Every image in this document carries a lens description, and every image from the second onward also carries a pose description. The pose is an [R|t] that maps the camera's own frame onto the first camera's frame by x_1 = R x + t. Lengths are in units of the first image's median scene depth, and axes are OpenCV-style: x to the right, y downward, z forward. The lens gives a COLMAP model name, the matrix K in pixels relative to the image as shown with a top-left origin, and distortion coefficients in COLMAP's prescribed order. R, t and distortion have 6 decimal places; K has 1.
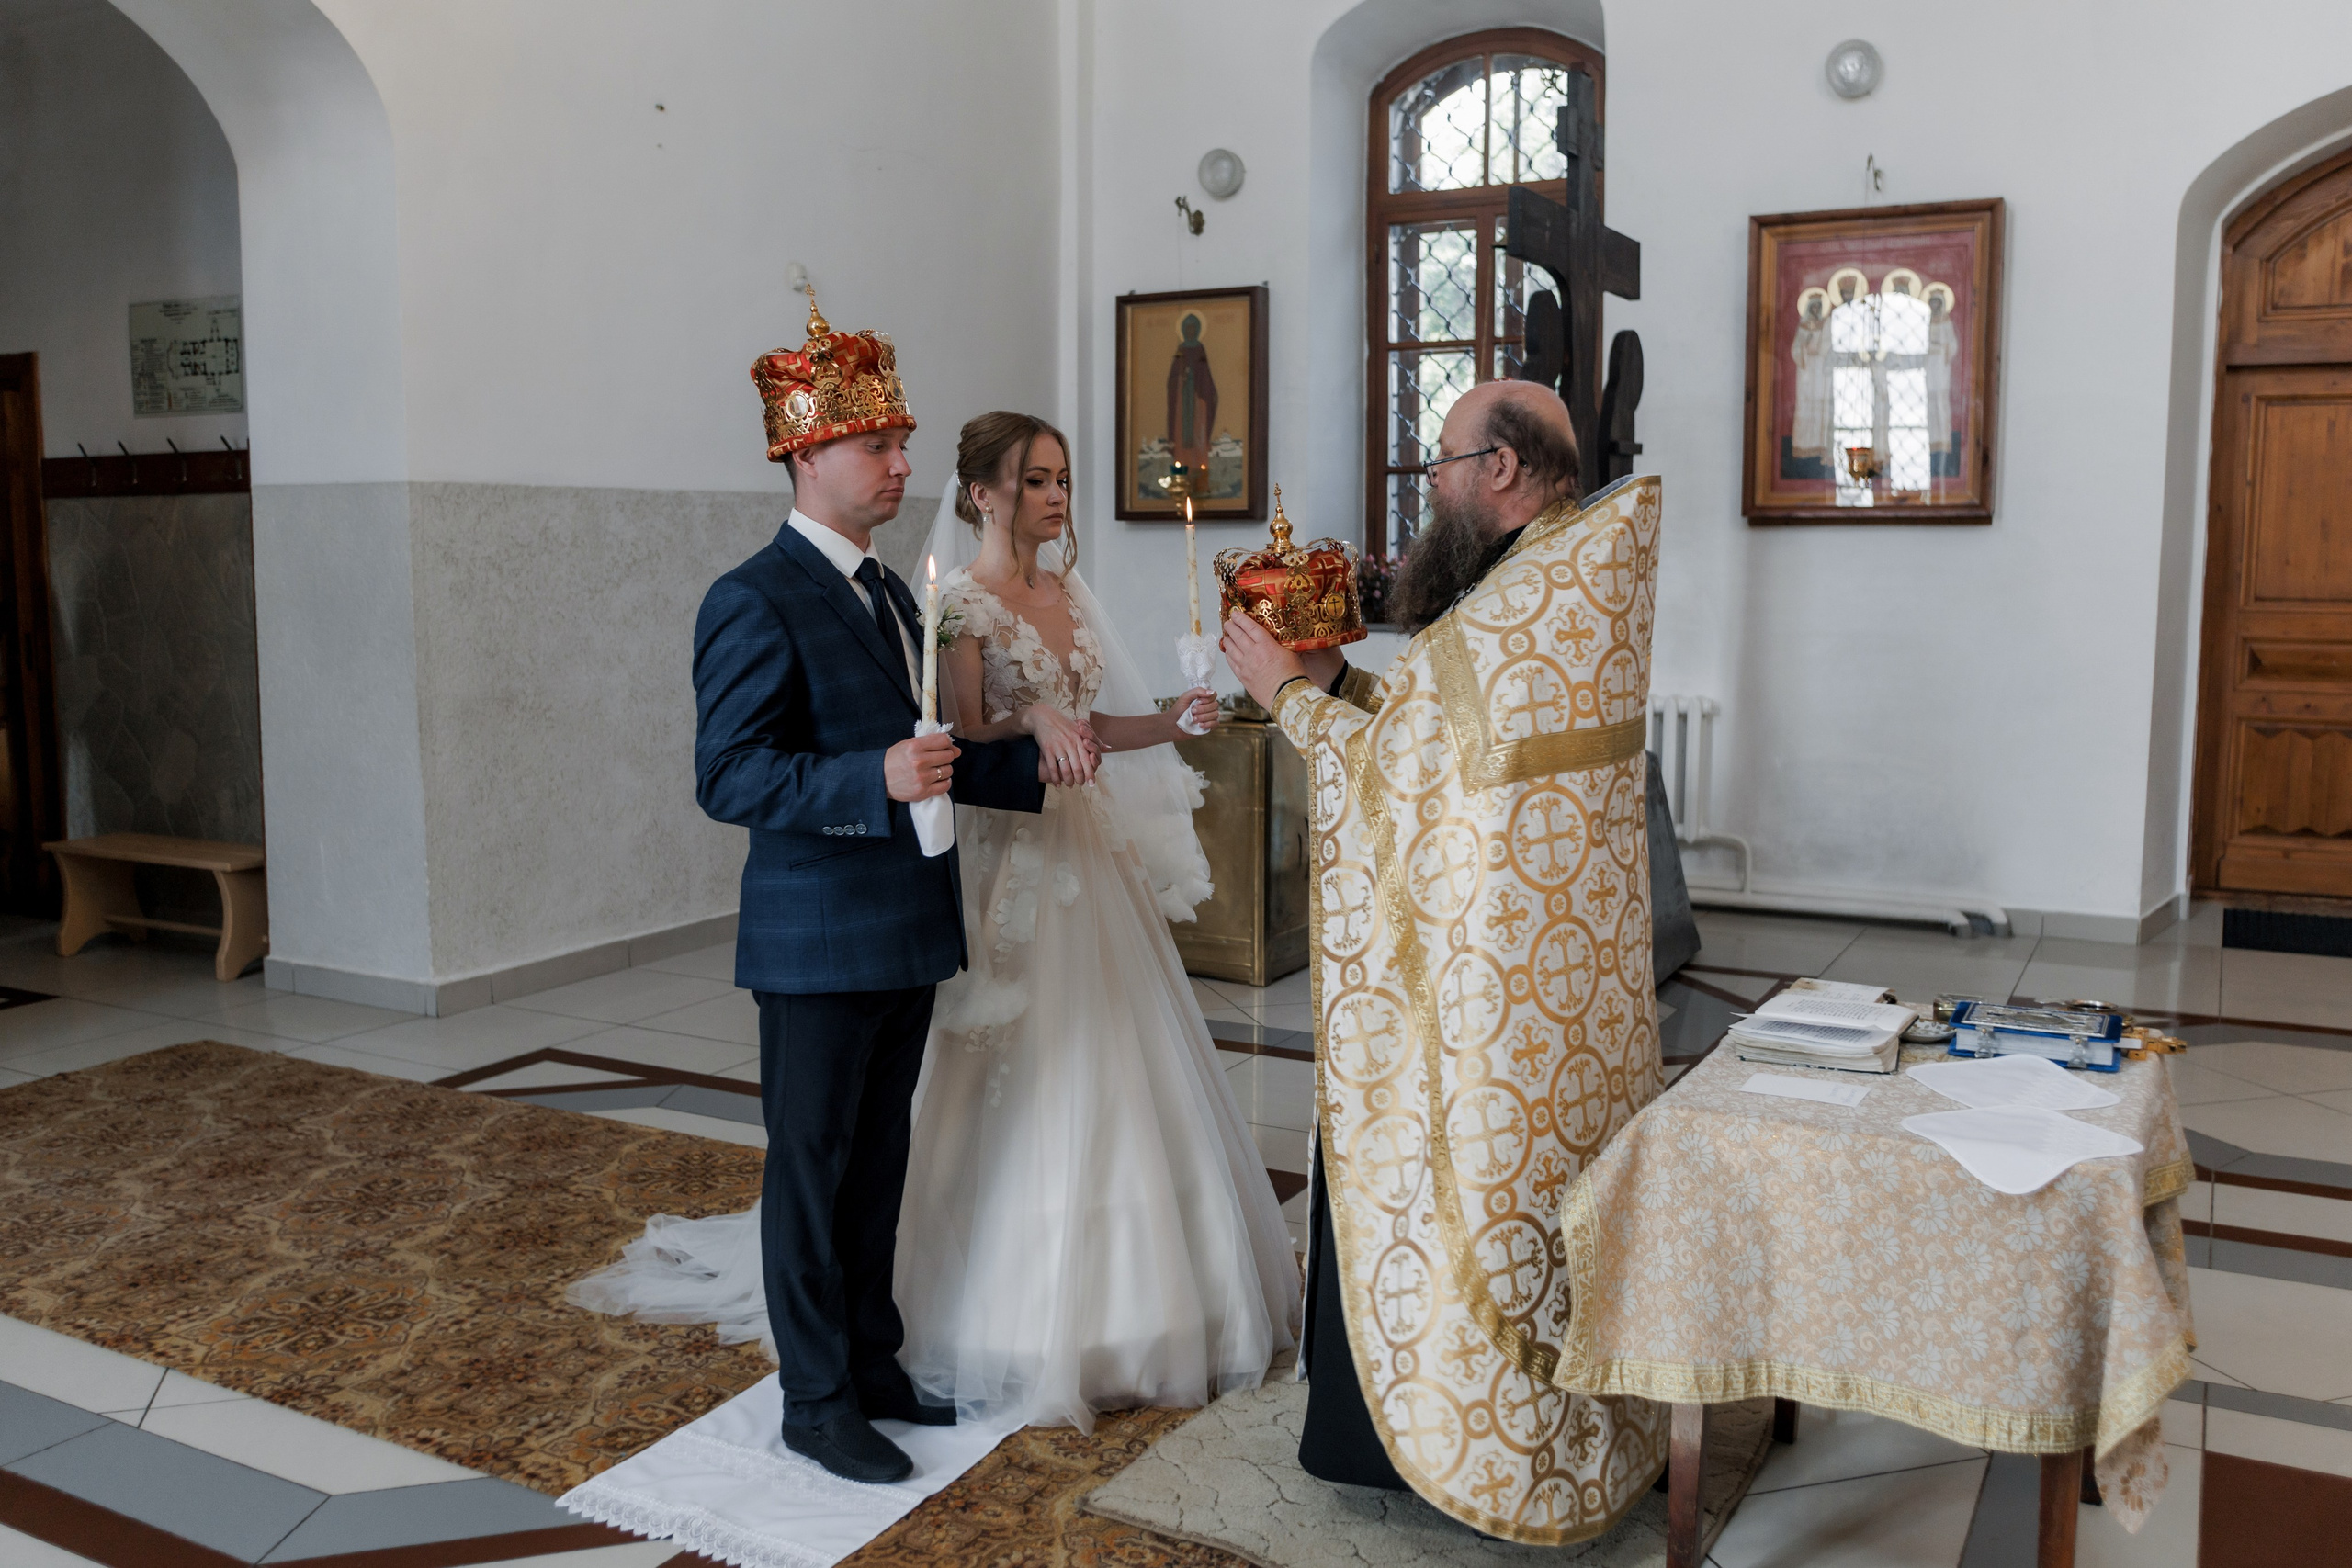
lens RADIAL K [[1965.0, 0, 1191.2], [0, 1965.0, 770.4], [0, 0, 1]] dist [-0.035142, 0.017363]
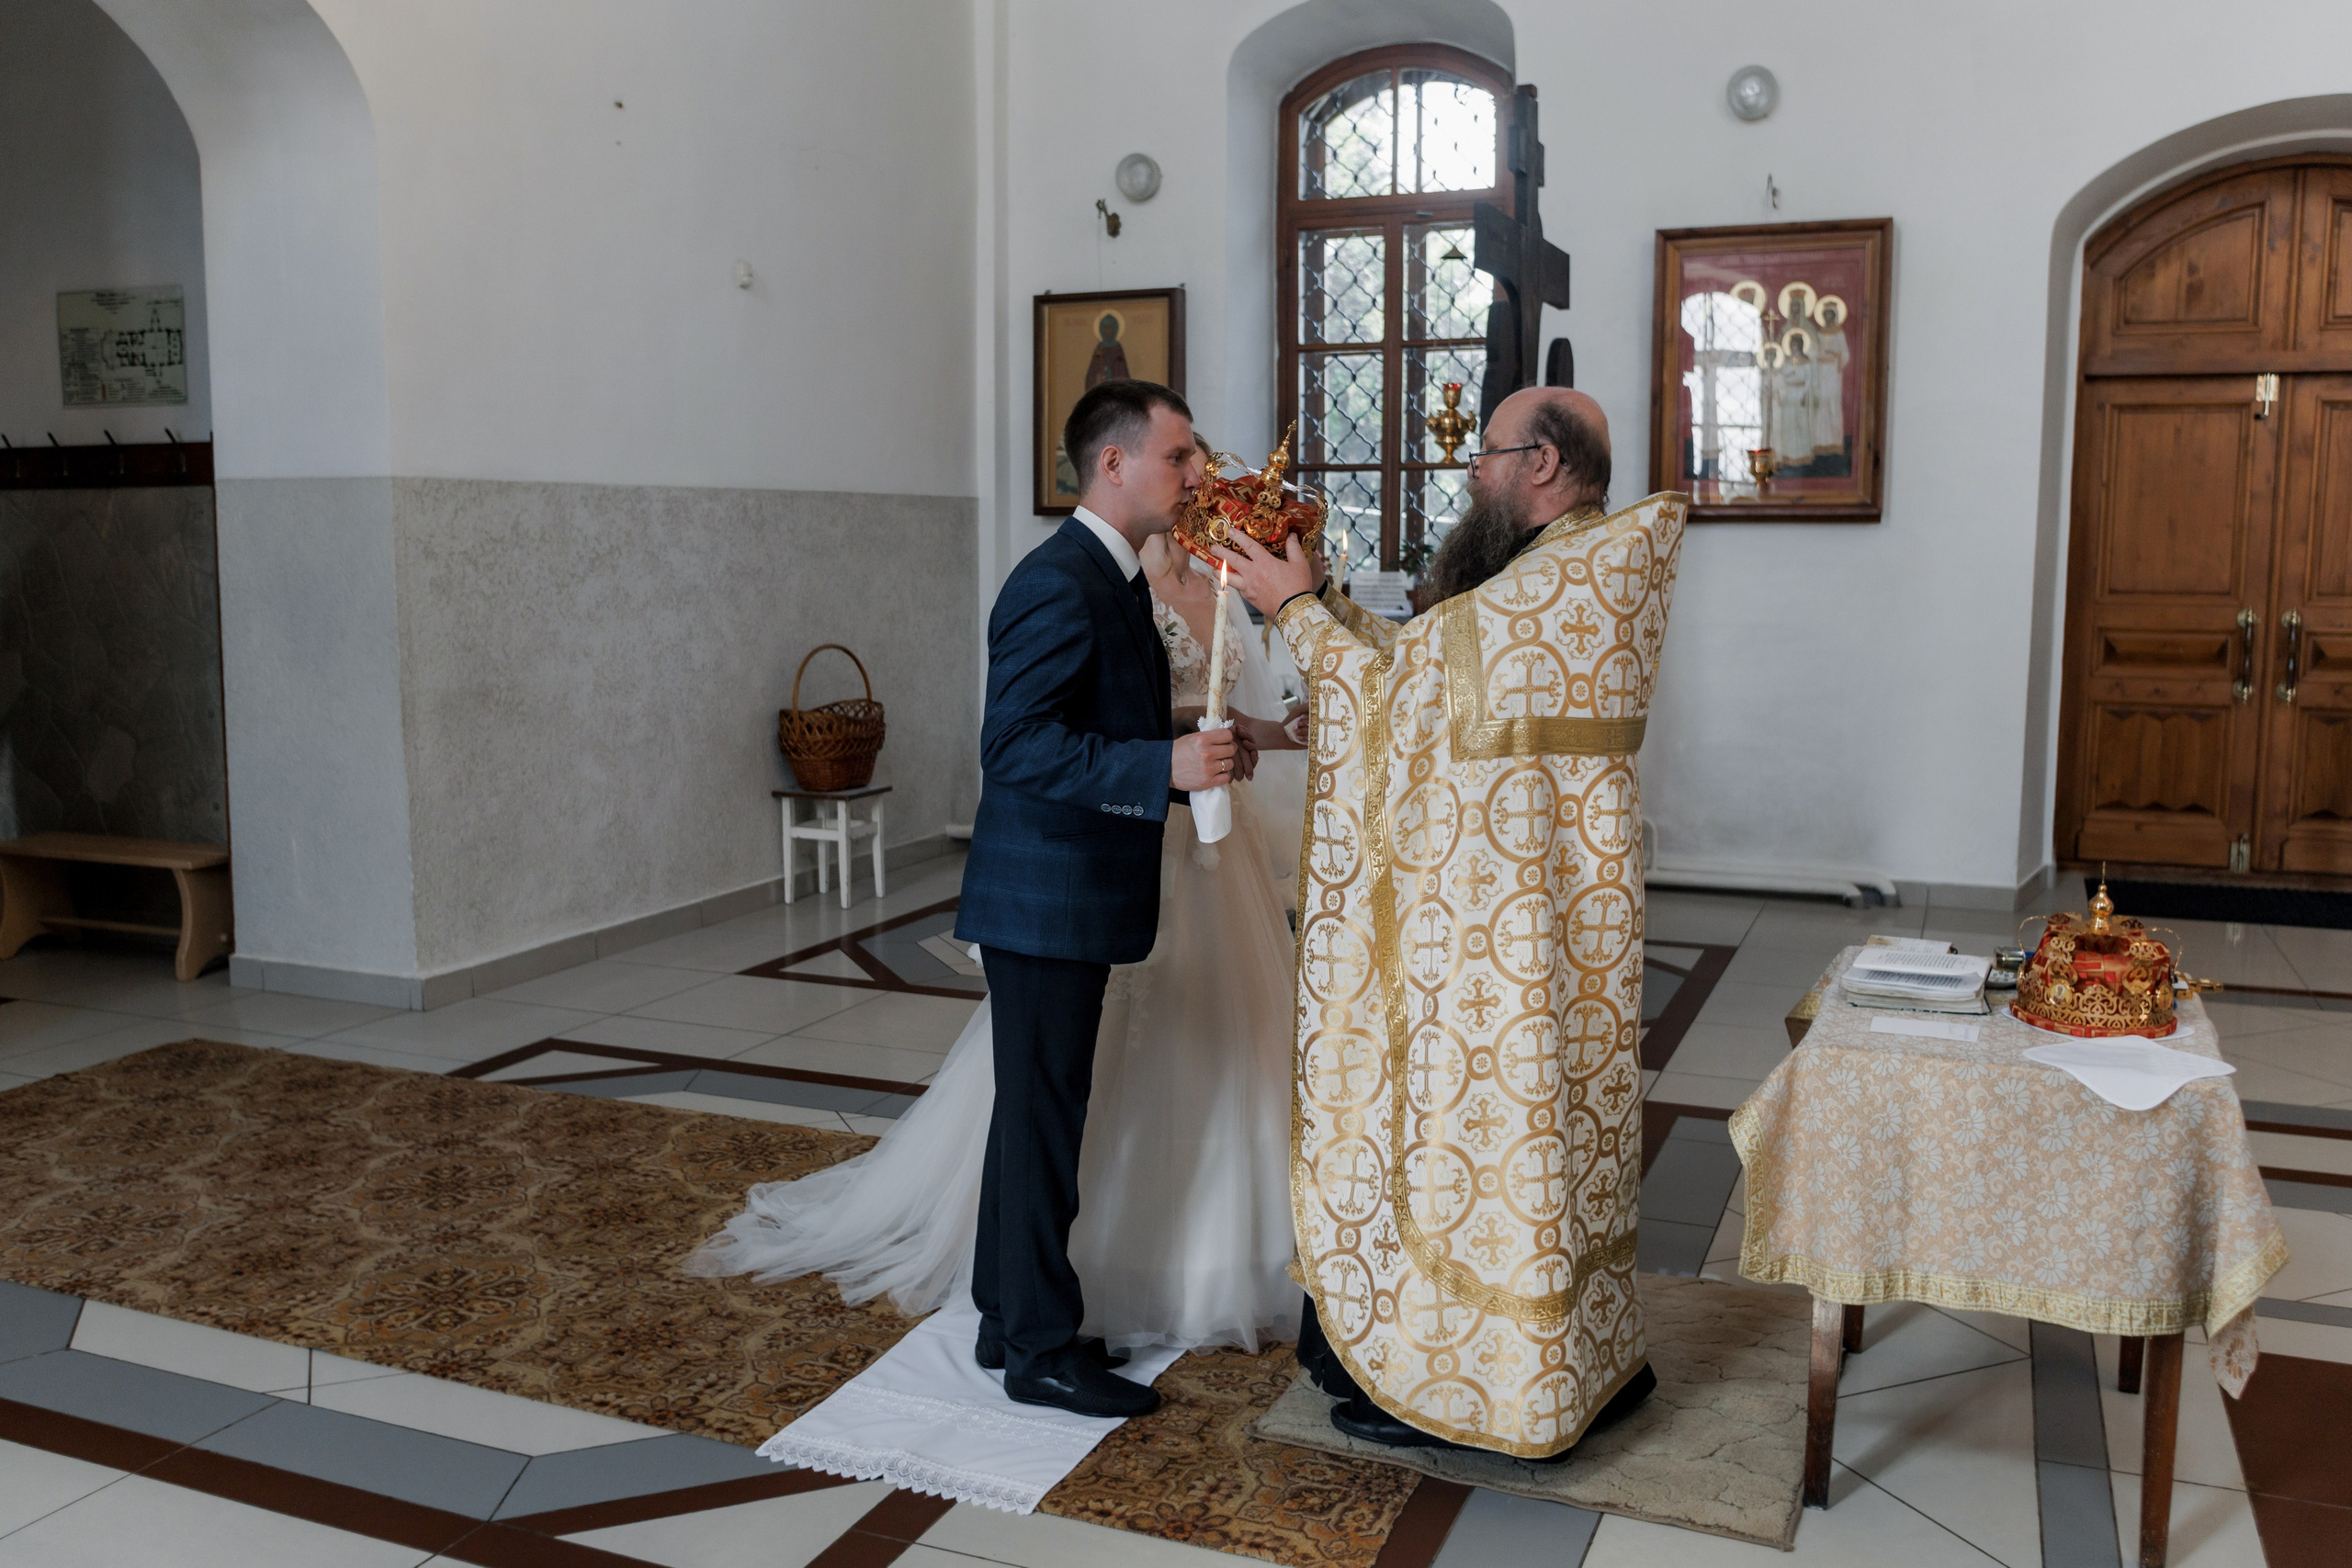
lens RADIAL K [[1965.0, 0, 1179.7], [0, 1965.0, 777.6], [0, 0, 1]] dist [-0.035142, 0.017363]
pose [[0.994942, -0.010172, 0.099935, -0.098748], [0.009393, 0.999922, 0.008260, 0.001815], [-0.100011, -0.007280, 0.994960, -0.035670]]
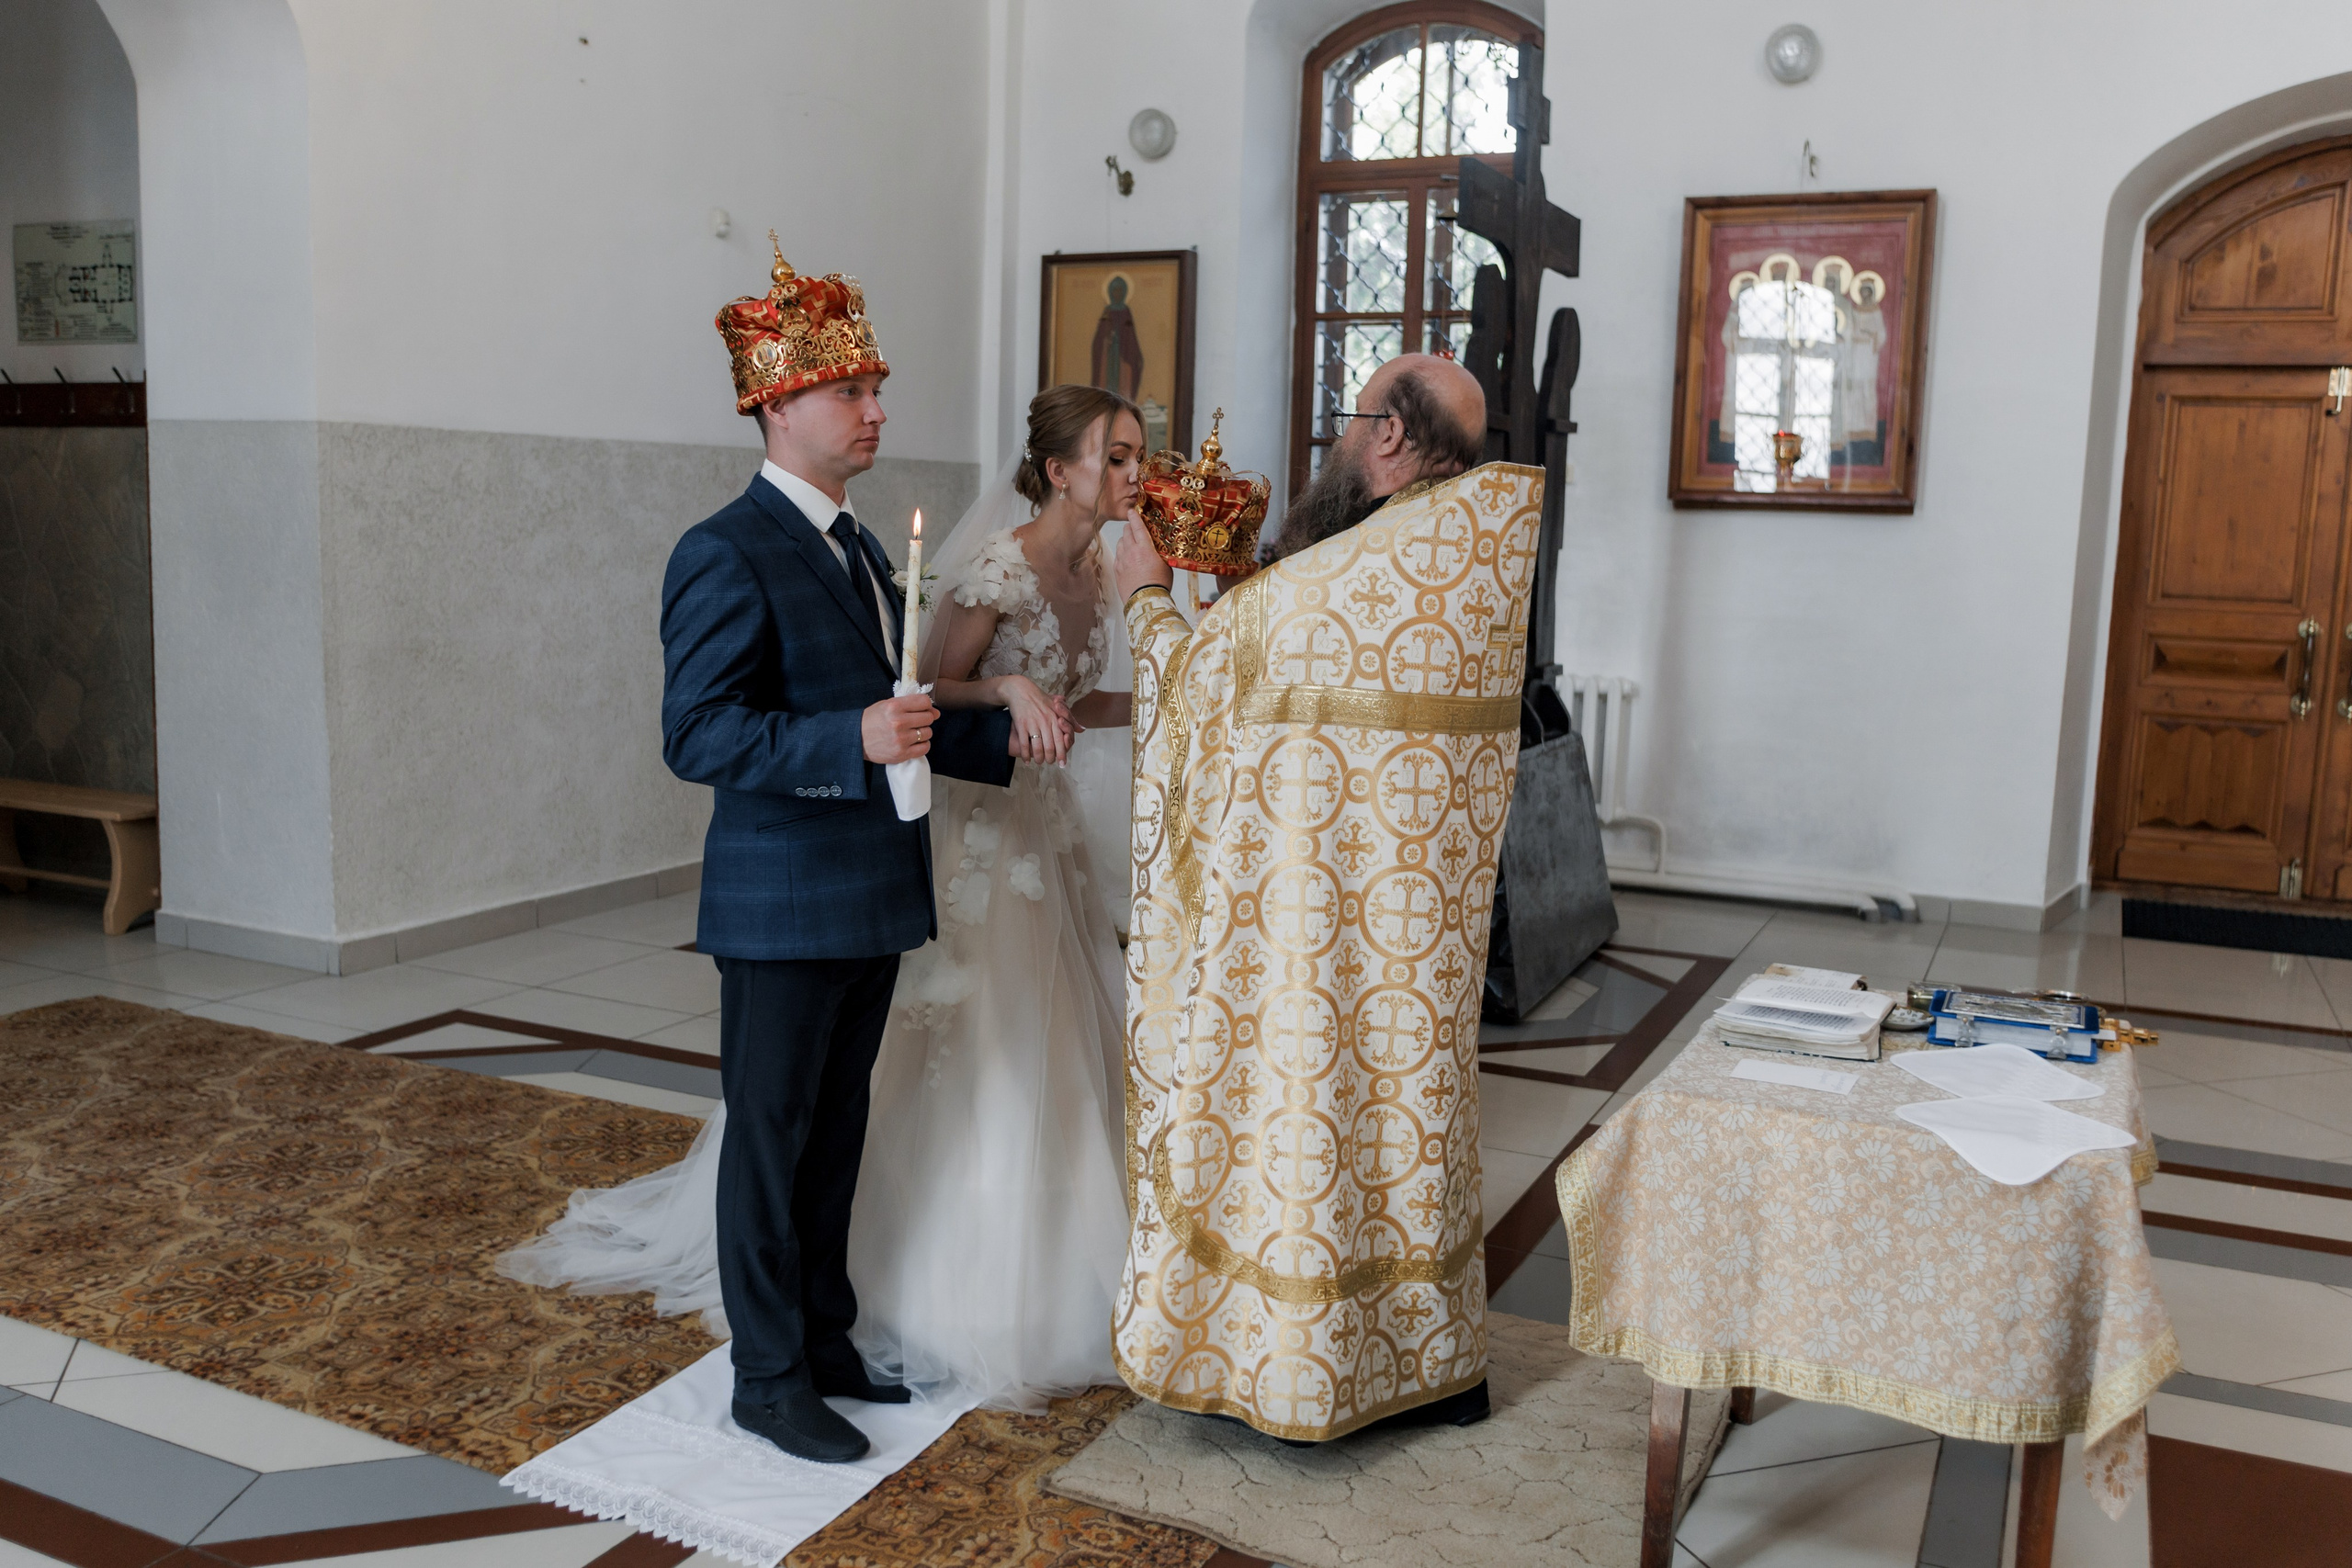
lens RADIAL K [[1965.0, 0, 1184.3], [0, 1965.0, 791.1], [0, 0, 1]] dist [-0.035142, 0.017363]
pose [[0.998162, 0.022096, 0.056427, -0.024137], [-0.023571, 0.999395, 0.025593, -0.000055], [-0.055827, -0.026876, 0.998079, 0.011668]]
